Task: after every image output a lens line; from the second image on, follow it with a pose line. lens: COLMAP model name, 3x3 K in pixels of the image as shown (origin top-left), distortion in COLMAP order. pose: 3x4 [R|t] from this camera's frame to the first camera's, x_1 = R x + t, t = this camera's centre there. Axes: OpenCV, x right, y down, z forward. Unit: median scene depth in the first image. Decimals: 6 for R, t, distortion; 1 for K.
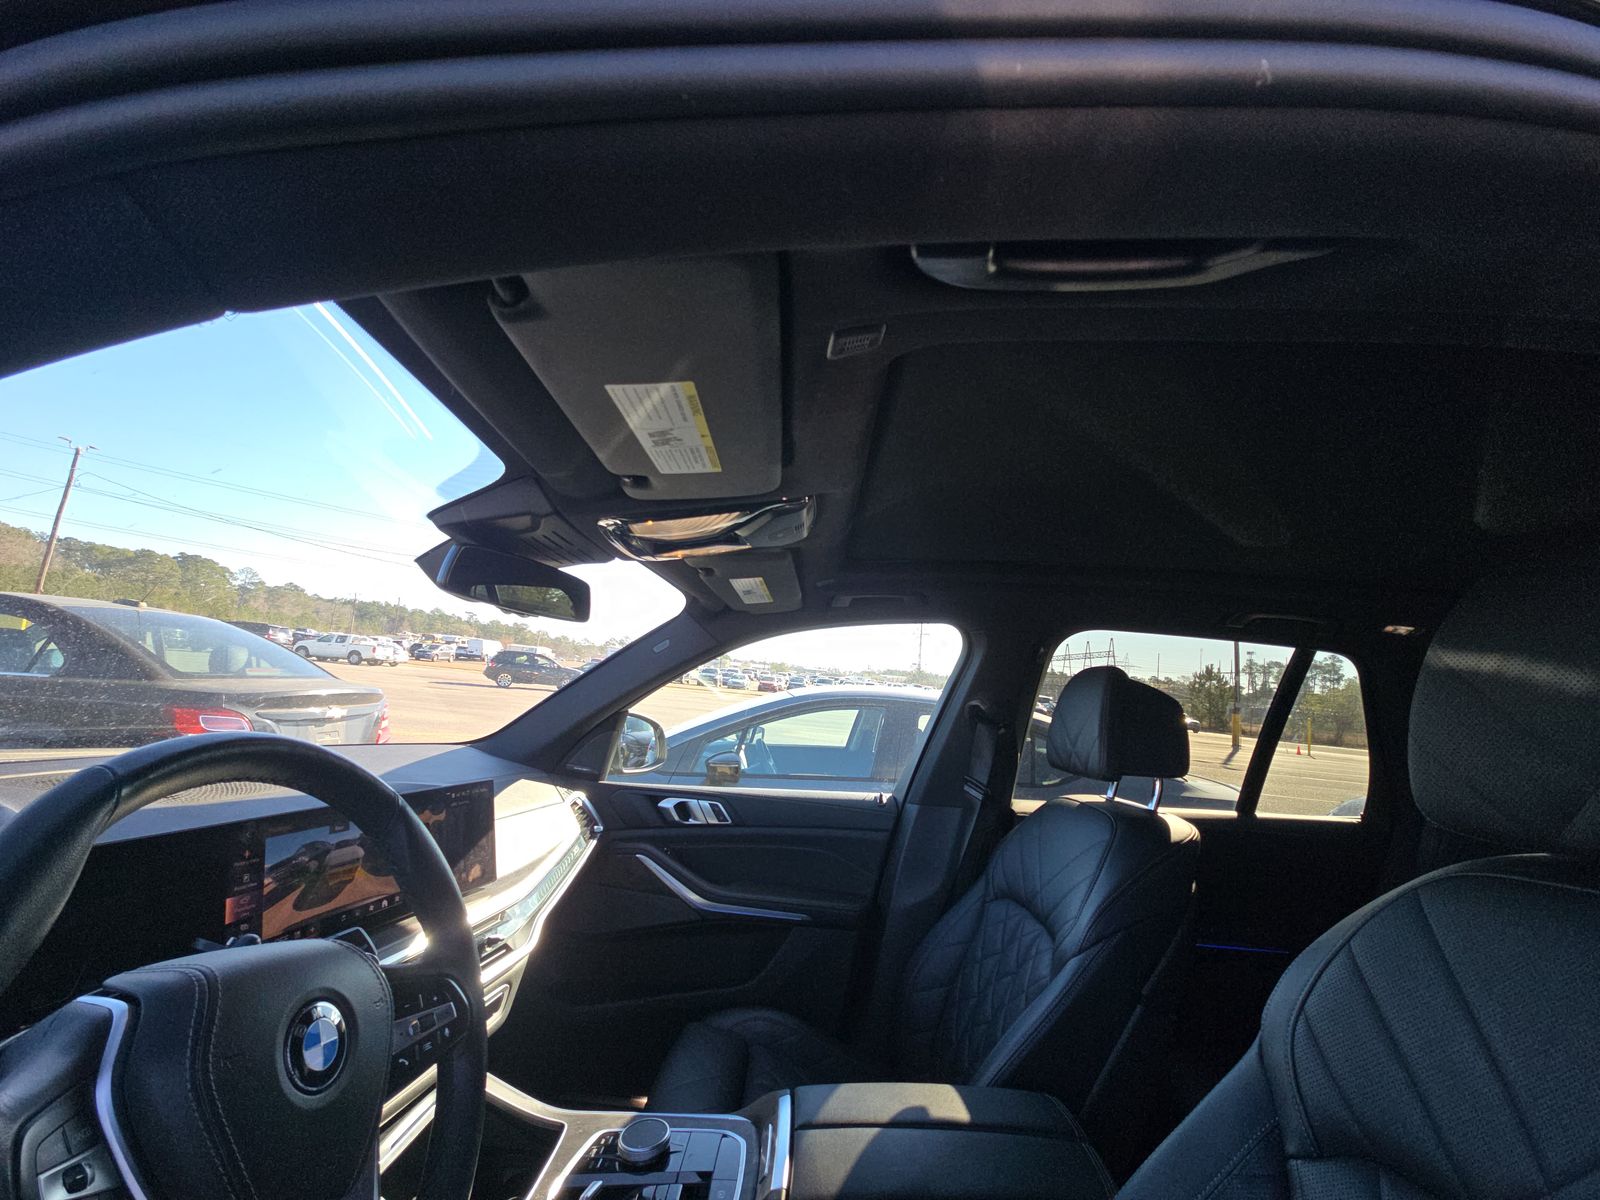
lens RADIAL K [[649.6, 0, 795.8], [0, 649.6, 599.9], [0, 0, 1]] dist [0.000310, -0.000650]
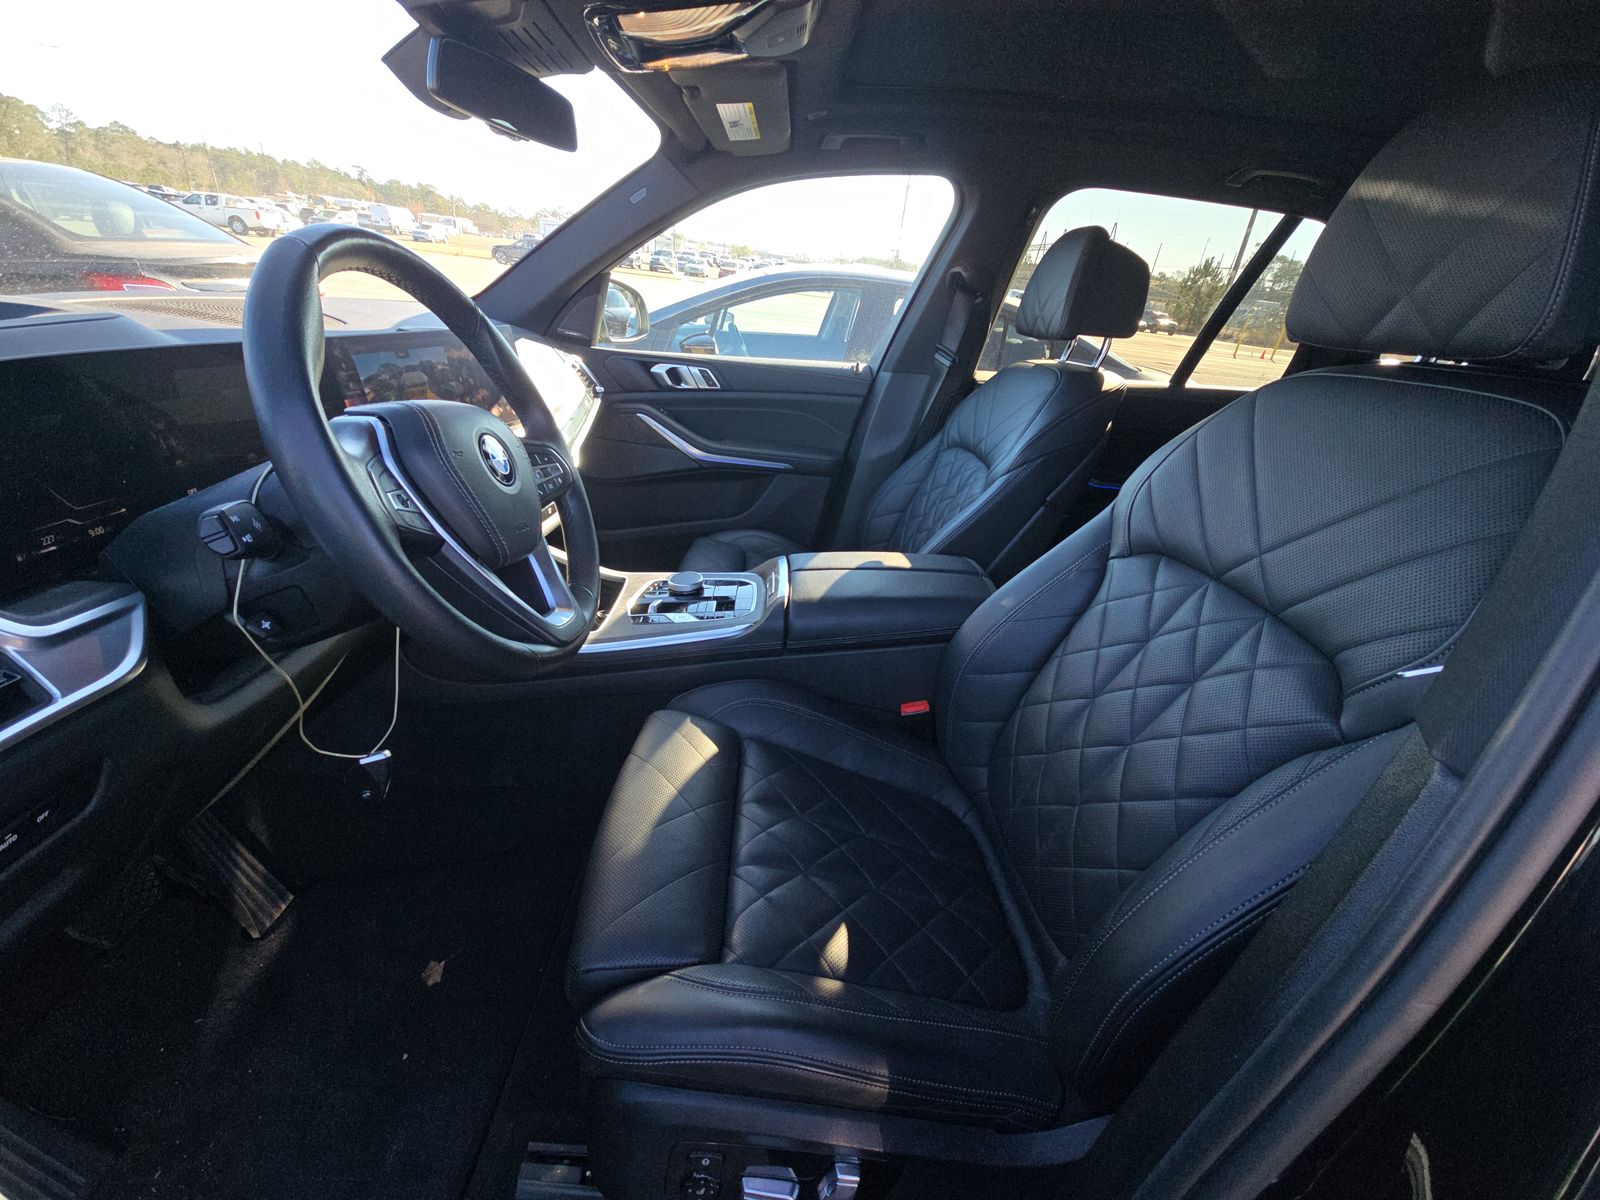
lens RADIAL K [[649.6, 0, 795.8], [0, 649.6, 599.9], [0, 0, 1]] dist [0.000310, -0.000650]
pose [[0.998596, -0.006631, 0.052546, -0.033747], [-0.023943, 0.828440, 0.559566, 0.025130], [-0.047242, -0.560039, 0.827118, -0.120301]]
